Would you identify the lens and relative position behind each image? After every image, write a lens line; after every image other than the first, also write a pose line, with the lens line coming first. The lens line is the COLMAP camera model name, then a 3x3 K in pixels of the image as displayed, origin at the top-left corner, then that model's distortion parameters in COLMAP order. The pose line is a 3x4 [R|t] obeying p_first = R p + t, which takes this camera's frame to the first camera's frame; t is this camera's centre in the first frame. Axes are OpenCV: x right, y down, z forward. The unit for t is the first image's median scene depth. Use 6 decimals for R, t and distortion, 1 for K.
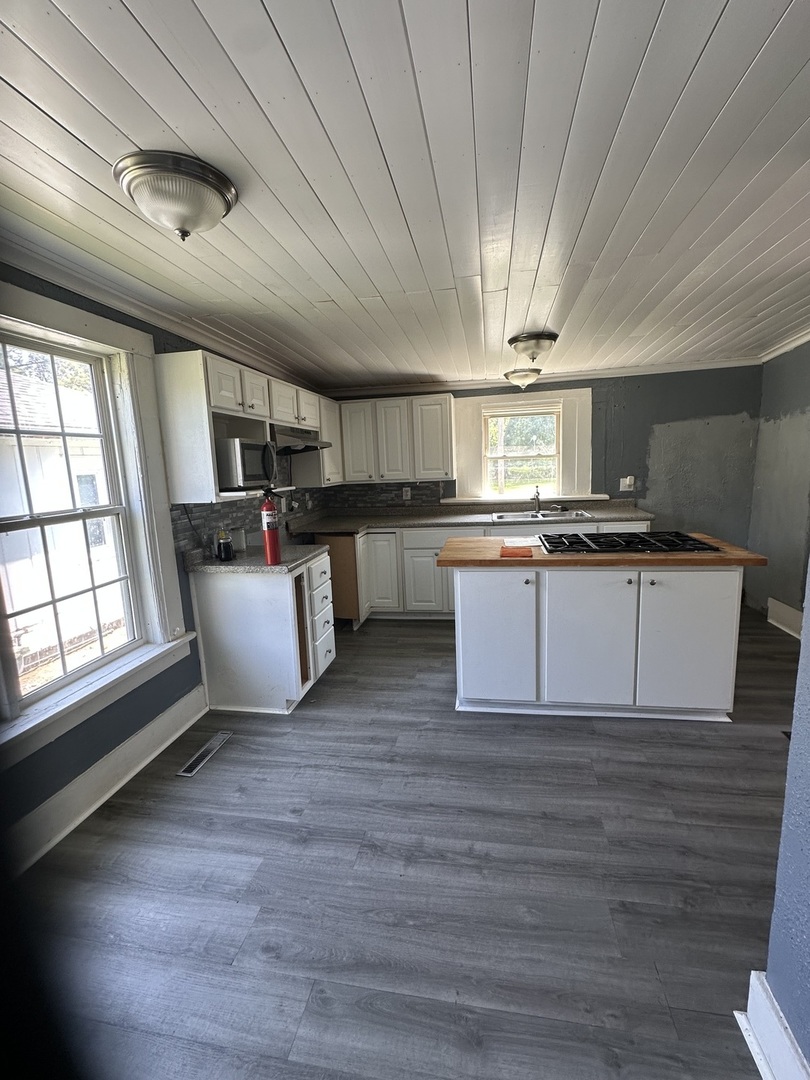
lens RADIAL K [[465.8, 0, 405.0], [0, 465.8, 540.0], [0, 0, 1]] dist [0.001632, 0.000147]
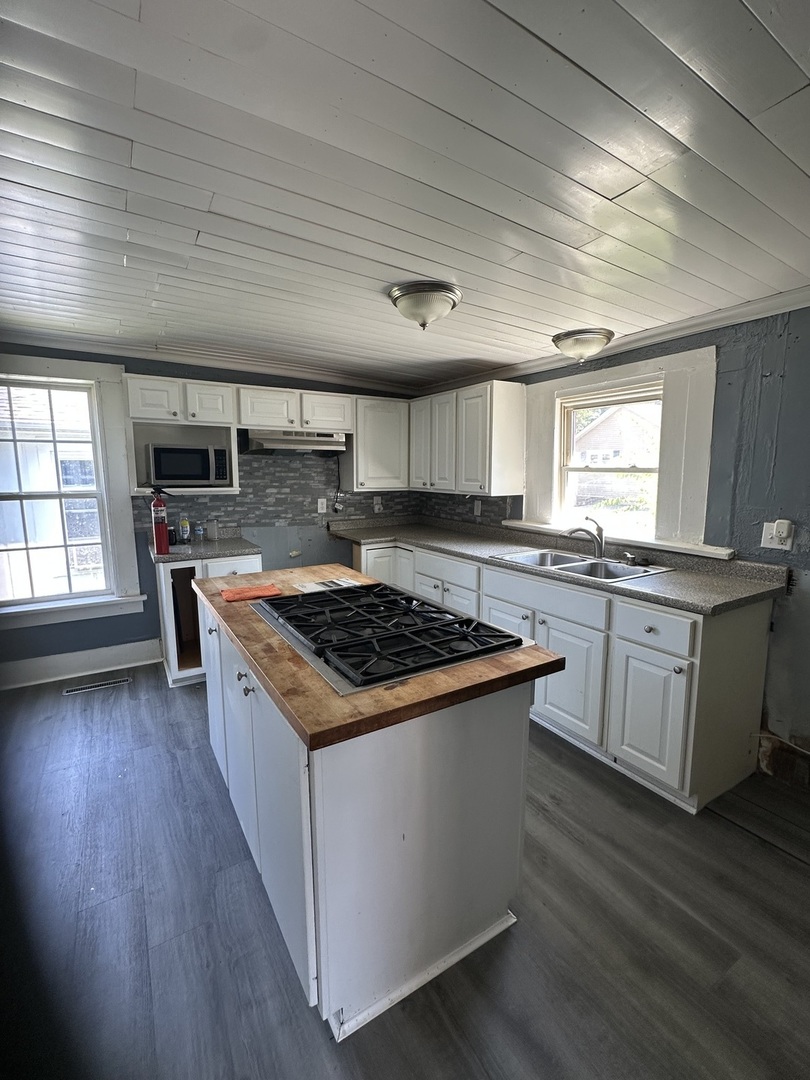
lens RADIAL K [[467.2, 0, 405.0], [0, 467.2, 540.0], [0, 0, 1]] dist [-0.002532, -0.000141]
pose [[0.675885, 0.153836, -0.720773, 0.579079], [-0.150467, 0.986177, 0.069385, -0.092527], [0.721484, 0.061556, 0.689690, 0.393499]]
